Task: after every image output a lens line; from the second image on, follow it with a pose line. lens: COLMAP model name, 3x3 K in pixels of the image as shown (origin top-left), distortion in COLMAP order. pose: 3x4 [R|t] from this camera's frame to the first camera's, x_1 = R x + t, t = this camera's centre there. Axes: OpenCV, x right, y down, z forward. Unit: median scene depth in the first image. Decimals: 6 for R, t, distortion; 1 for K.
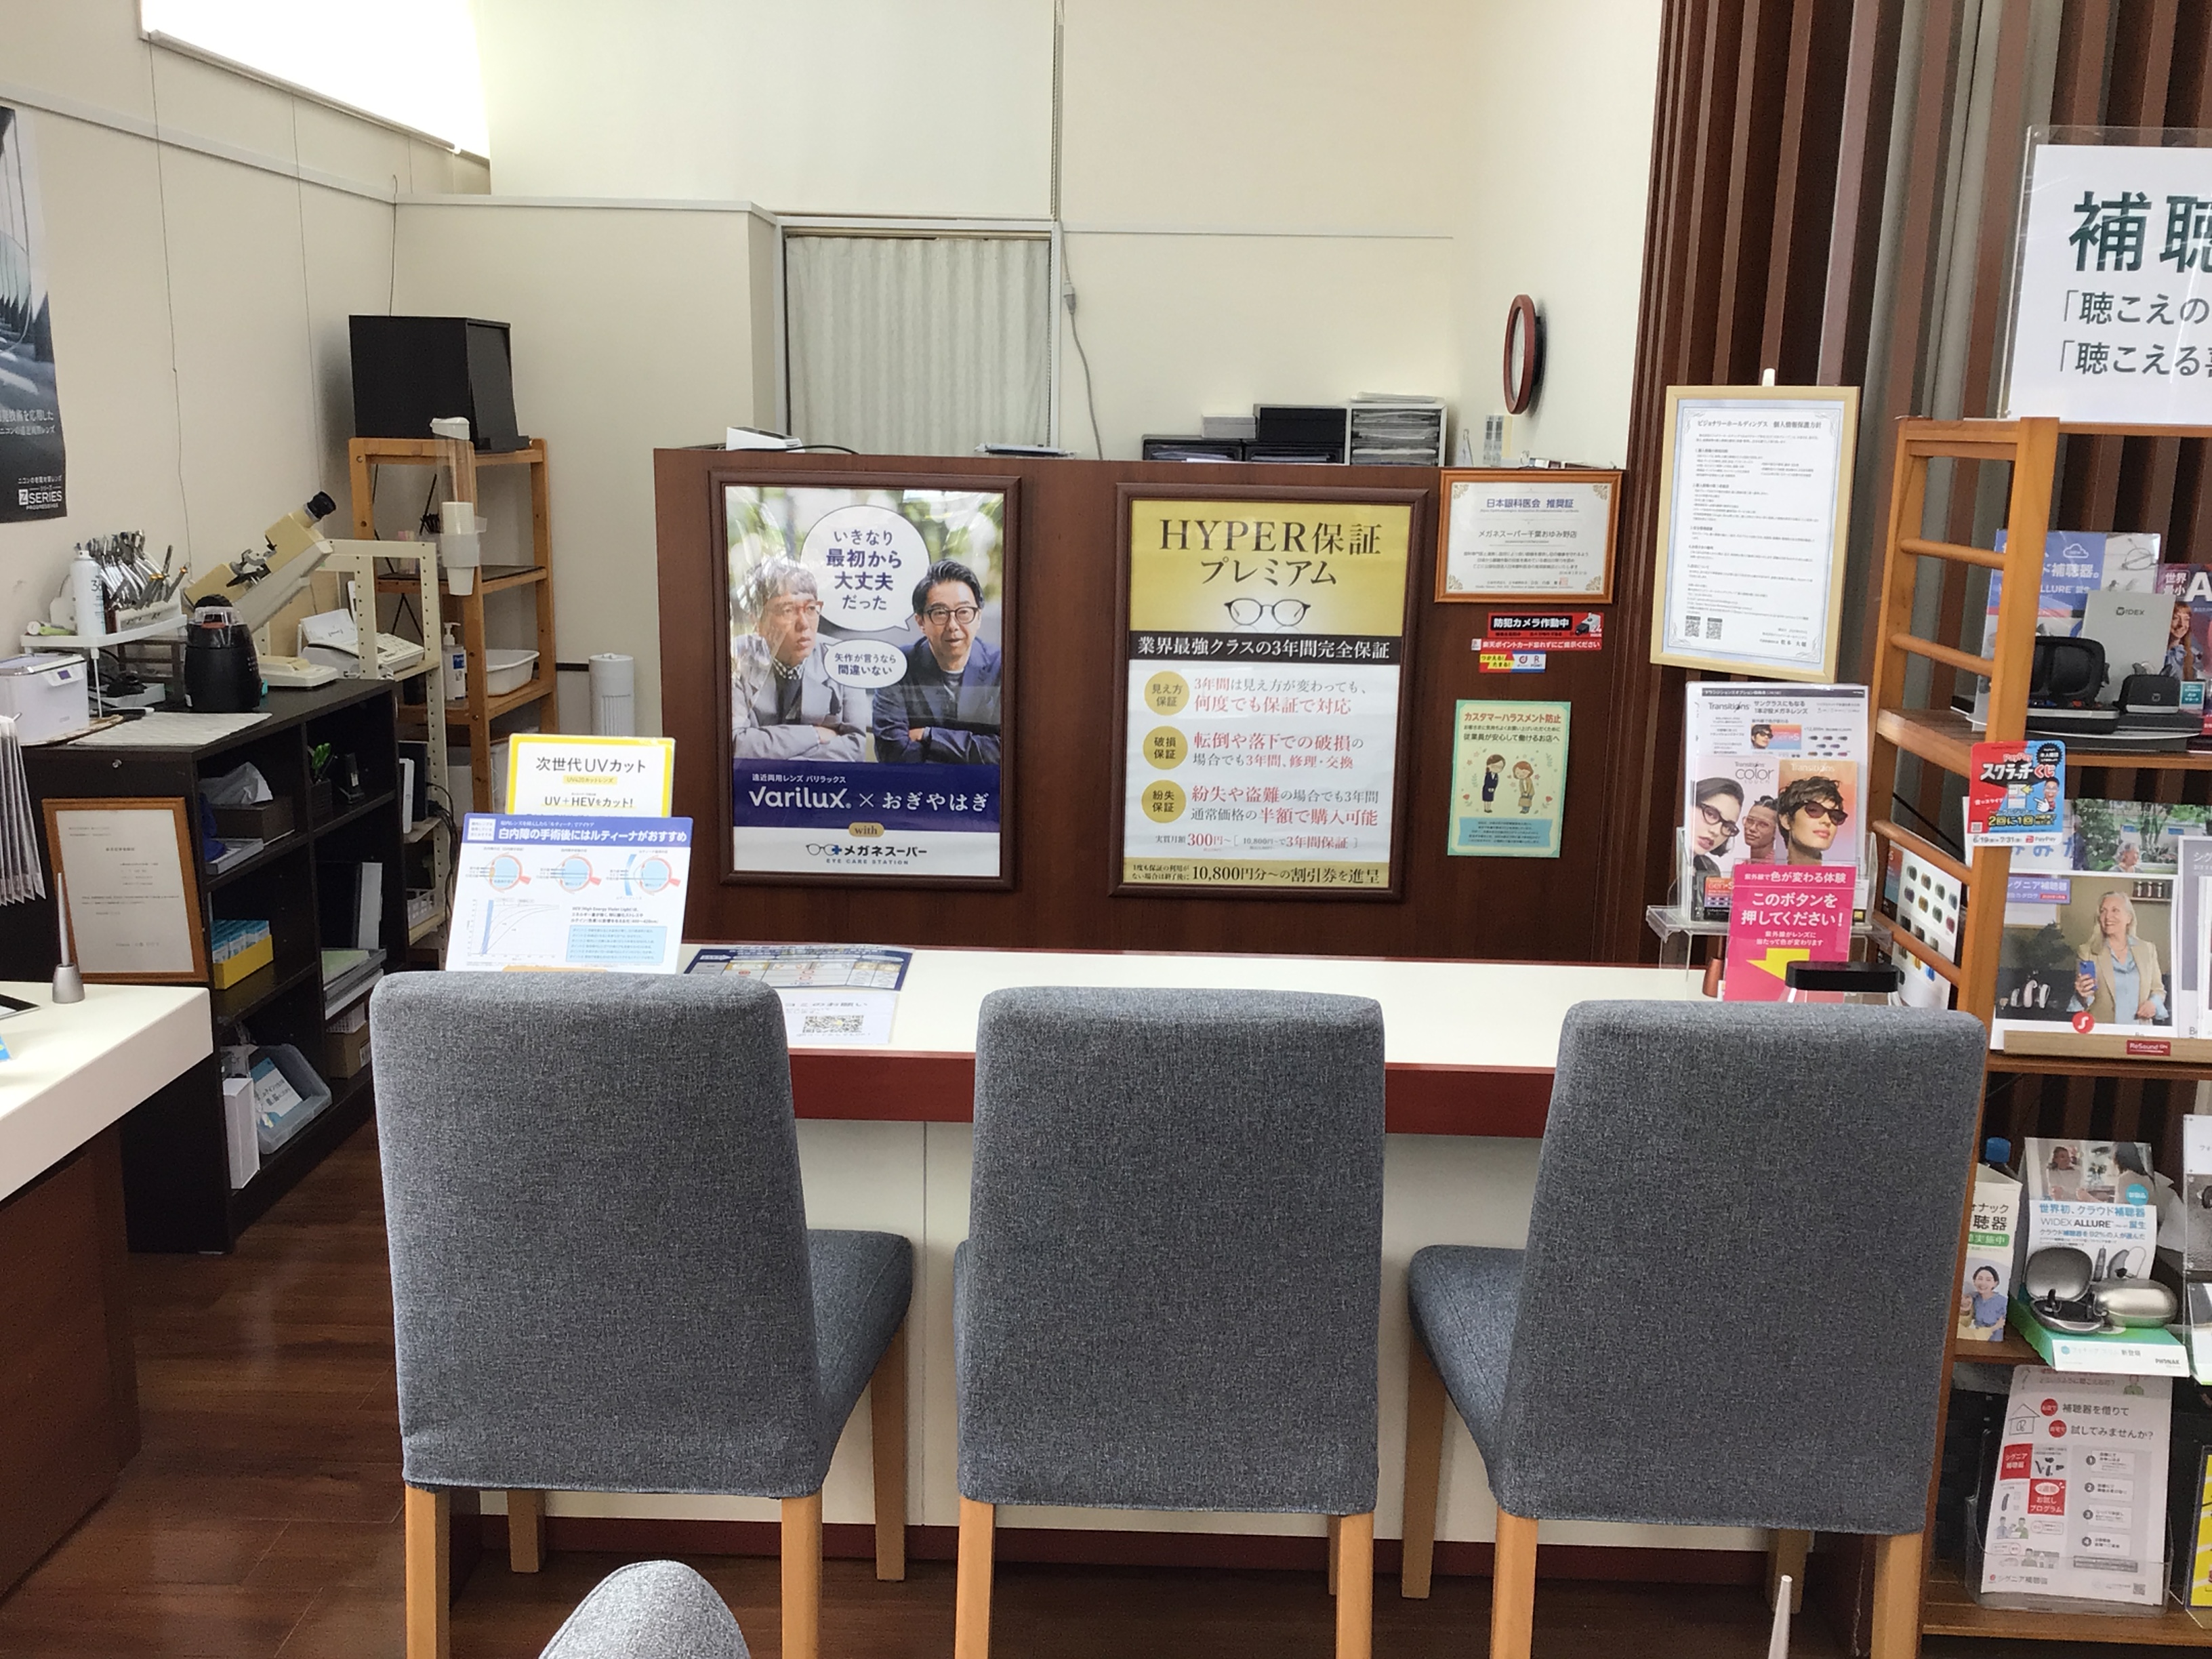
lens RADIAL K [[1951.3, 0, 1107.4], [0, 1951.3, 785.4], [0, 0, 1]] dist [0.122601, -0.162379]
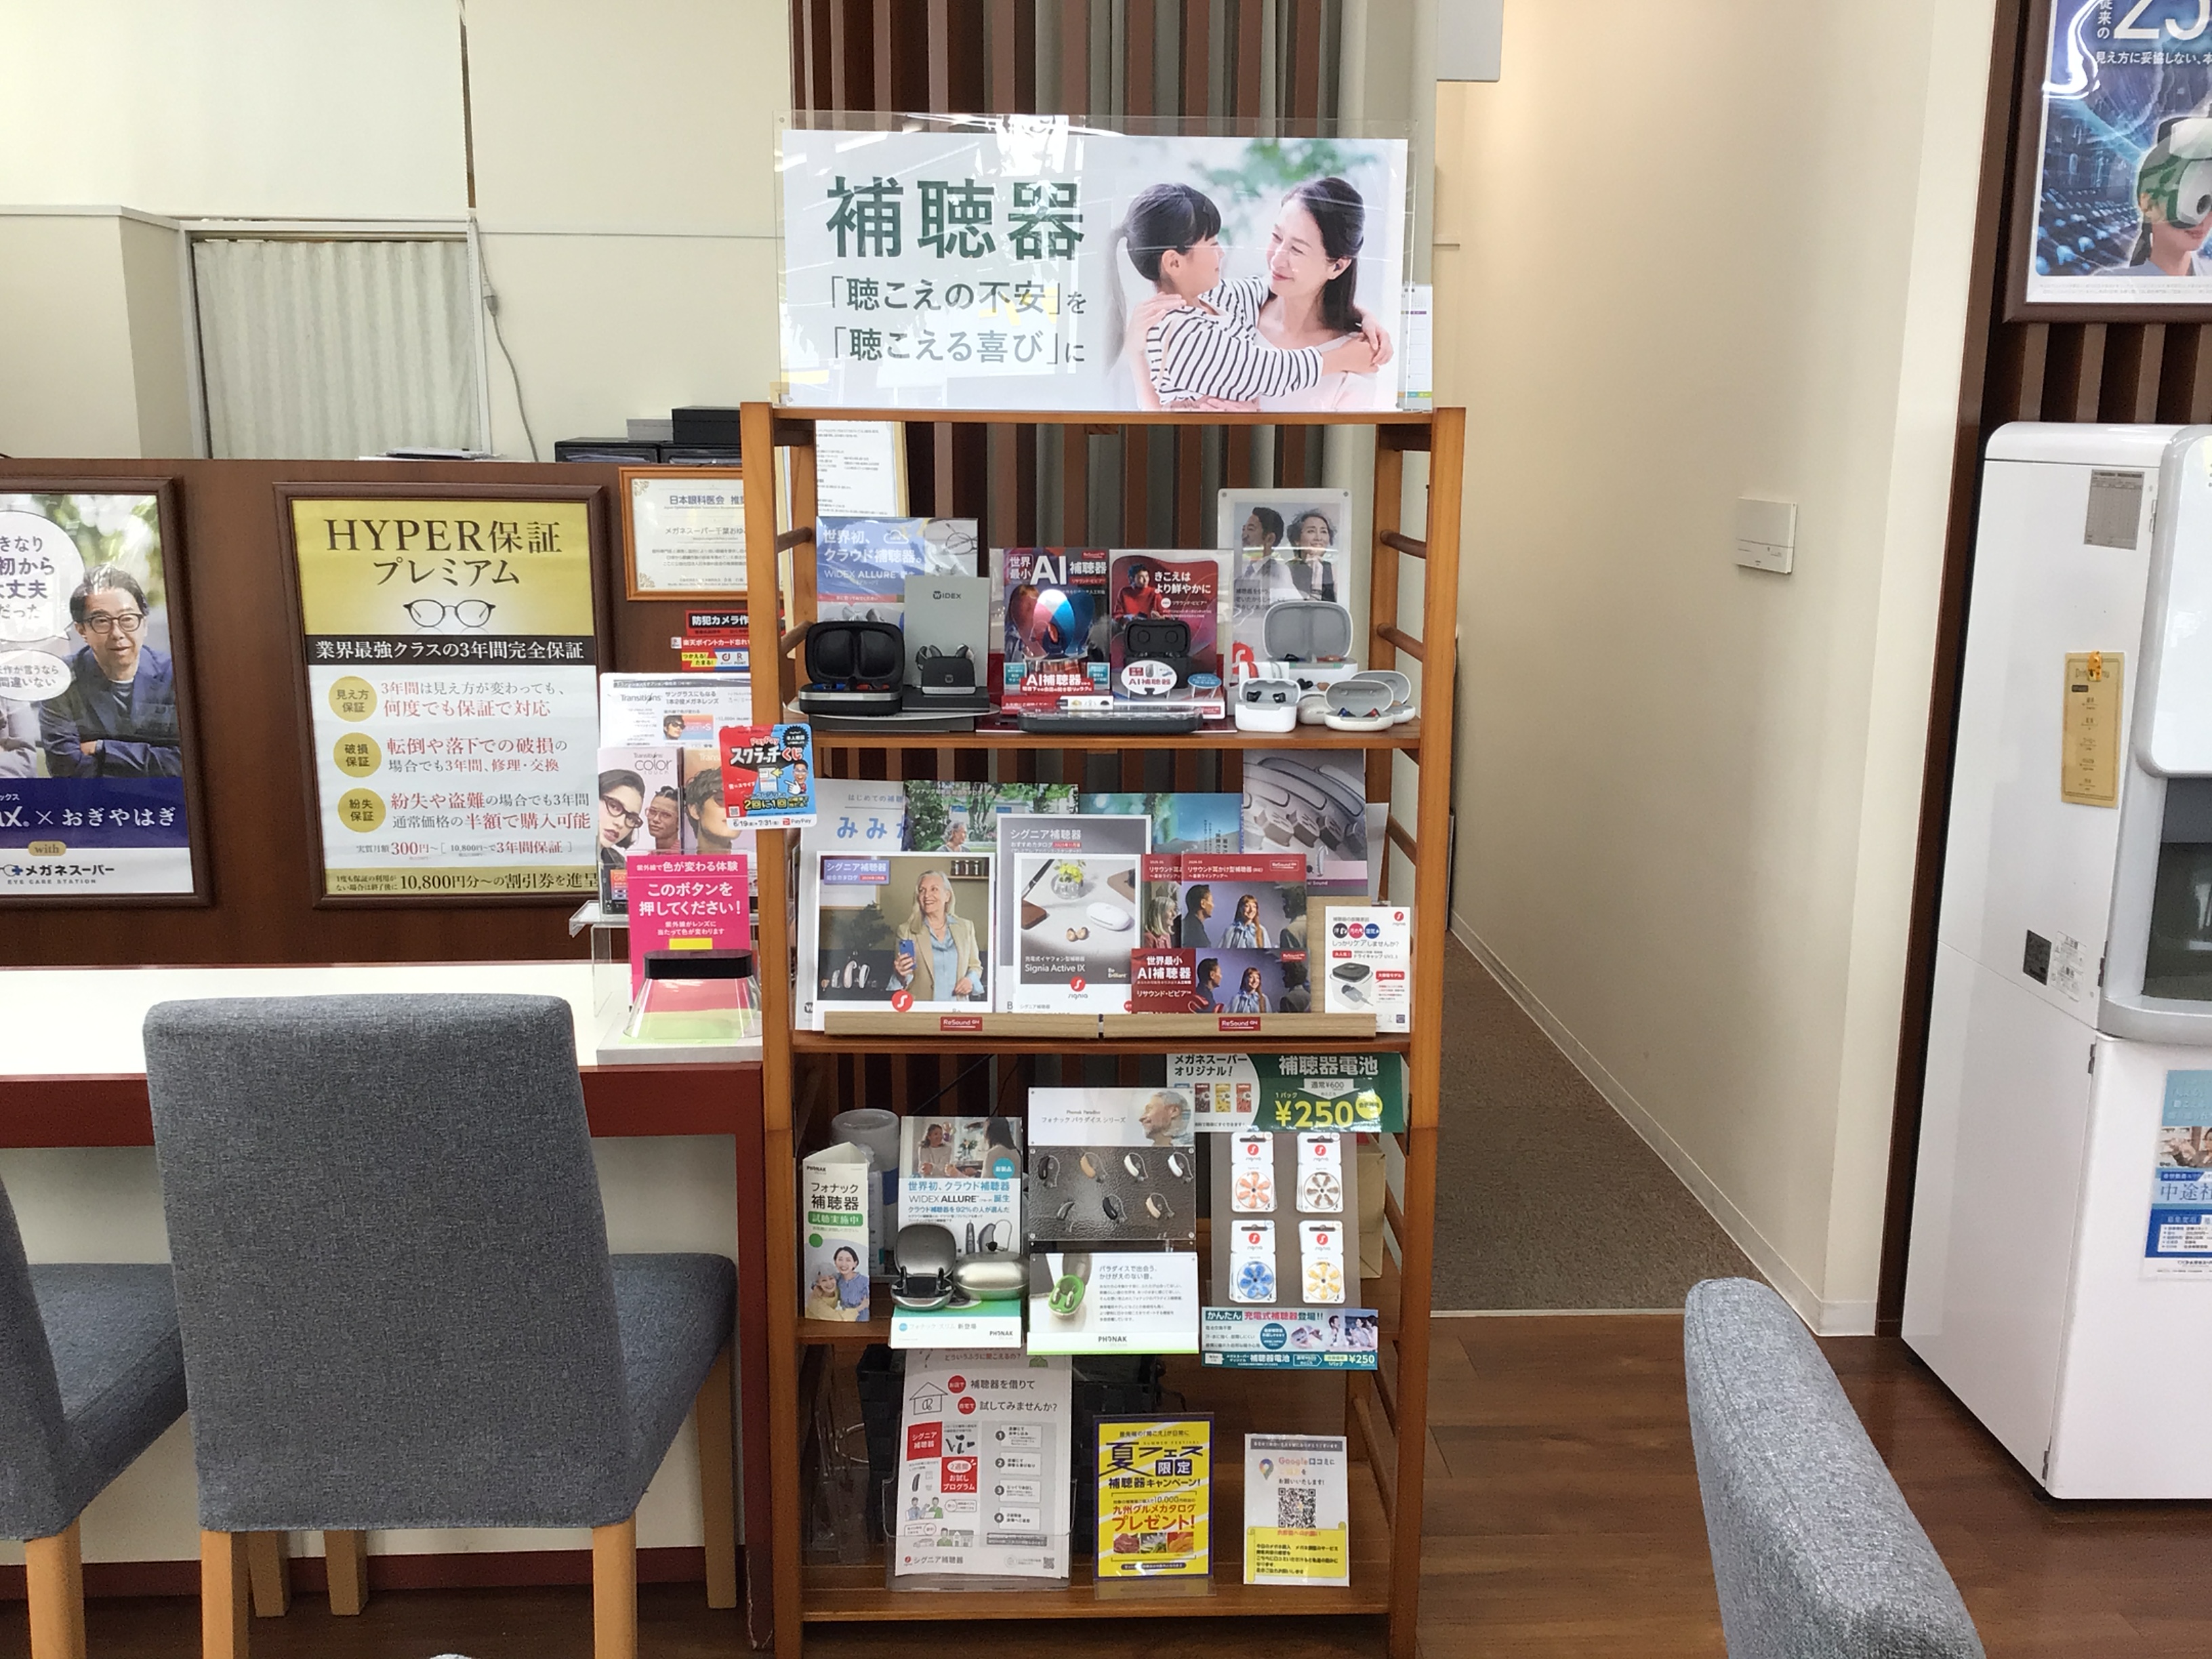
lens RADIAL K [[1951.7, 0, 1104.9], [0, 1951.7, 794.6], [0, 0, 1]] dist [0.132577, -0.184581]
pose [[0.998787, -0.027663, 0.040739, 0.510580], [0.027704, 0.999616, -0.000431, 0.015877], [-0.040711, 0.001559, 0.999170, -0.000736]]
